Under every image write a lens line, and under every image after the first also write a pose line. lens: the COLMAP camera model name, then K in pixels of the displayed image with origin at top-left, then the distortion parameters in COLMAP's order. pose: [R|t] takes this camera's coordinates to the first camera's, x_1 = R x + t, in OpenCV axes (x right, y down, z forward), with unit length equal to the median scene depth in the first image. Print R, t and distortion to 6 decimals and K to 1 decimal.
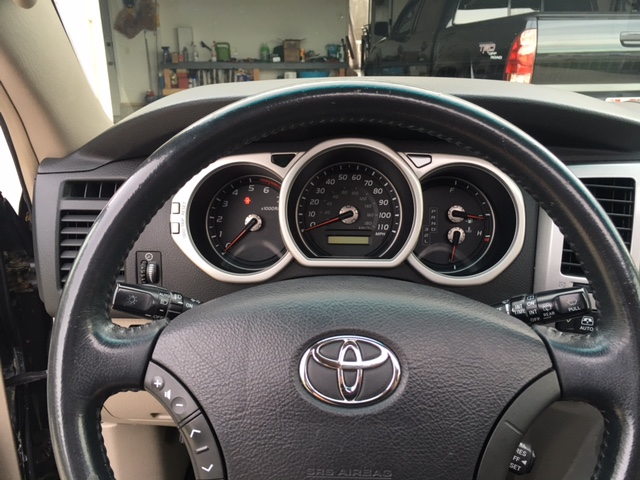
lens RADIAL K [[544.0, 0, 320.0], [0, 544.0, 240.0], [0, 0, 1]] dist [0.052737, -0.063500]
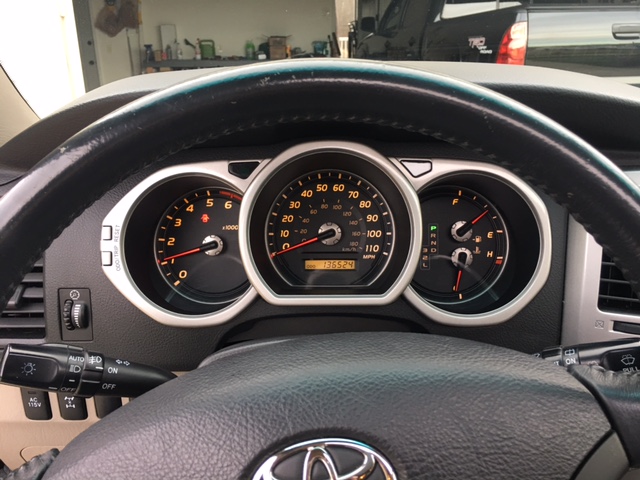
lens RADIAL K [[544.0, 0, 320.0], [0, 544.0, 240.0], [0, 0, 1]] dist [0.052737, -0.063500]
pose [[0.999718, -0.015755, 0.017747, 0.023344], [0.015688, 0.999869, 0.003944, -0.040736], [-0.017807, -0.003665, 0.999835, 0.185503]]
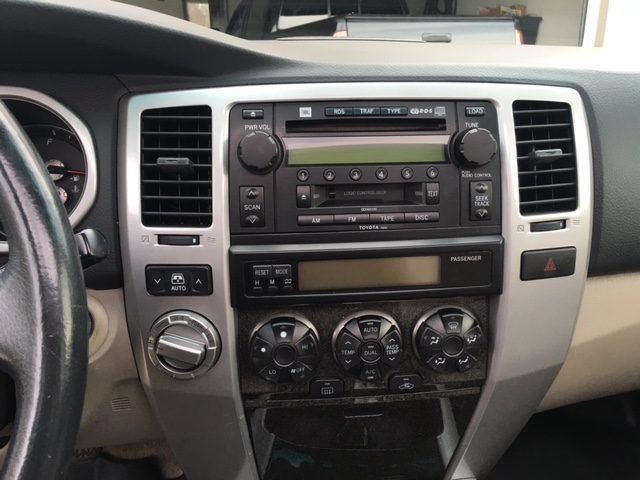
lens RADIAL K [[544.0, 0, 320.0], [0, 544.0, 240.0], [0, 0, 1]] dist [0.052737, -0.063500]
pose [[0.969249, -0.083460, 0.231498, 0.429775], [0.088687, 0.995984, -0.012244, 0.099226], [-0.229547, 0.032399, 0.972758, 0.119948]]
